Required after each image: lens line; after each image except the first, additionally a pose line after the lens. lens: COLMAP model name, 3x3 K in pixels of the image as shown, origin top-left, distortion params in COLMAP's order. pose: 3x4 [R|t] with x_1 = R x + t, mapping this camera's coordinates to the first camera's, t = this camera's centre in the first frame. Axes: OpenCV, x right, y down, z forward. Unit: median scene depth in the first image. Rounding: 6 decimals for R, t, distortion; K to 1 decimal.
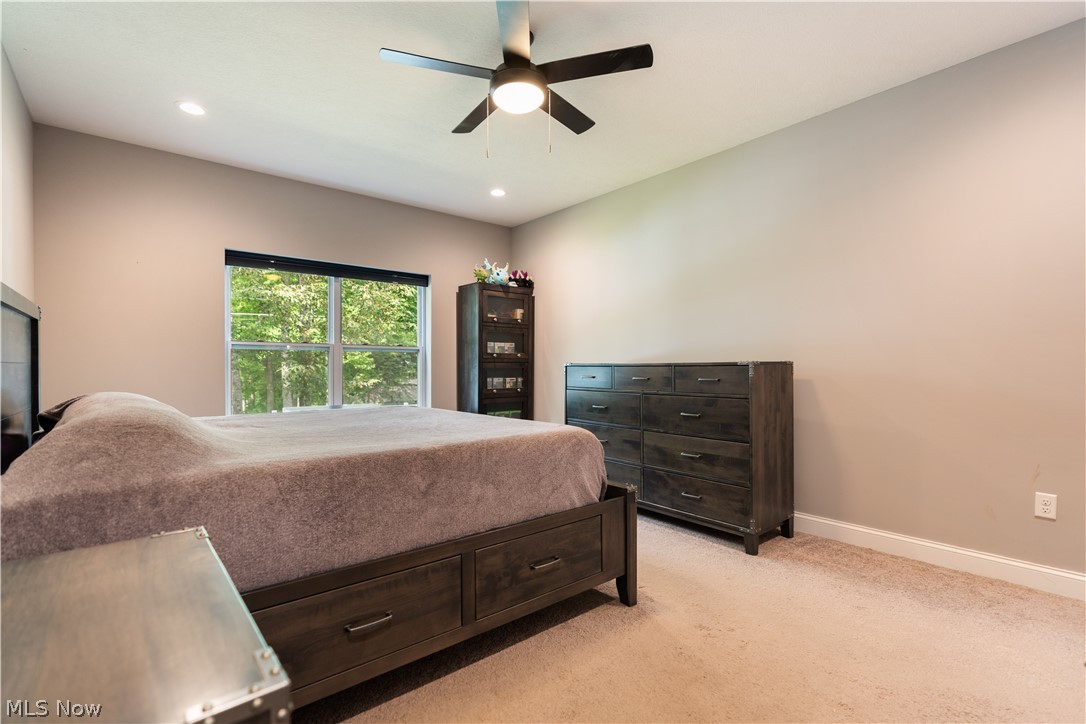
lens RADIAL K [[492.4, 0, 536.3], [0, 492.4, 365.8], [0, 0, 1]] dist [-0.003385, 0.000456]
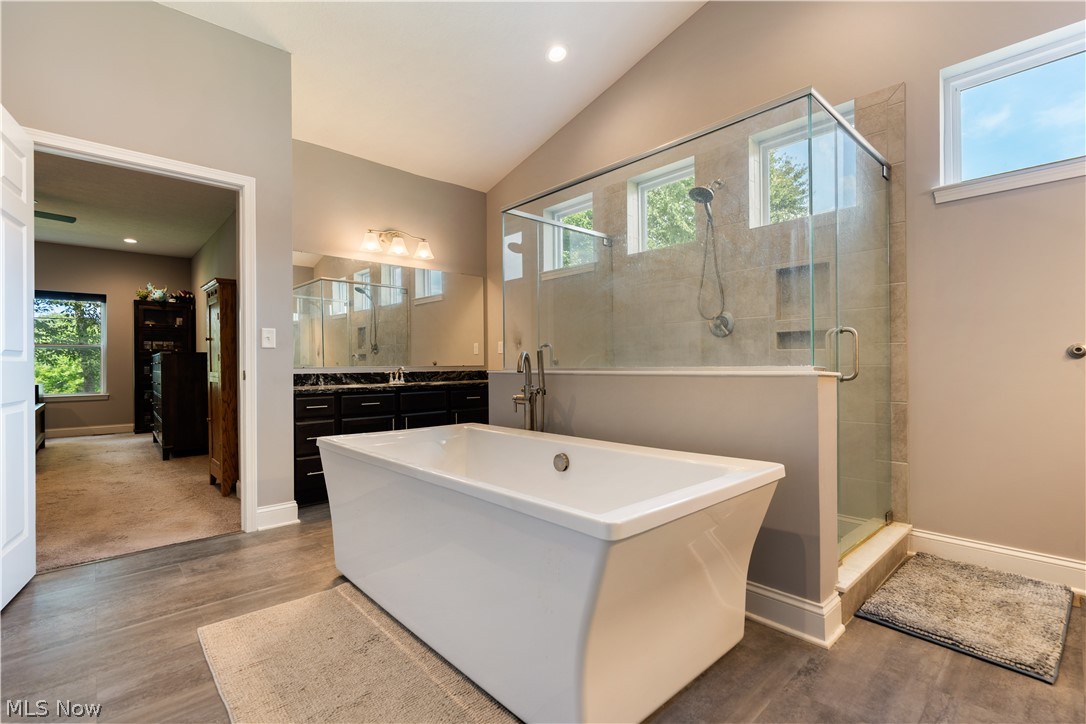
lens RADIAL K [[487.1, 0, 545.8], [0, 487.1, 363.0], [0, 0, 1]] dist [-0.013060, 0.000029]
pose [[0.998564, -0.007225, 0.053087, 1.013261], [0.007176, 0.999974, 0.001115, 0.022146], [-0.053094, -0.000732, 0.998589, -0.475176]]
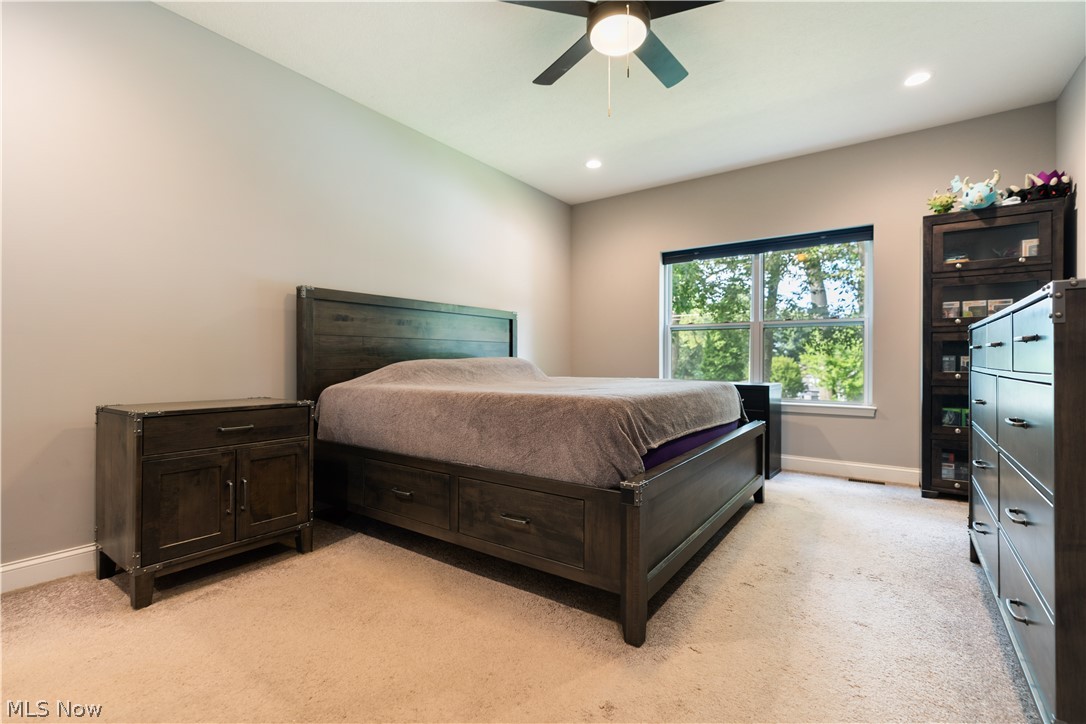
lens RADIAL K [[486.3, 0, 559.0], [0, 486.3, 360.7], [0, 0, 1]] dist [0.002788, 0.000679]
pose [[0.272369, 0.005820, -0.962175, 0.401957], [0.001445, 0.999978, 0.006458, 0.026596], [0.962192, -0.003149, 0.272354, 0.324427]]
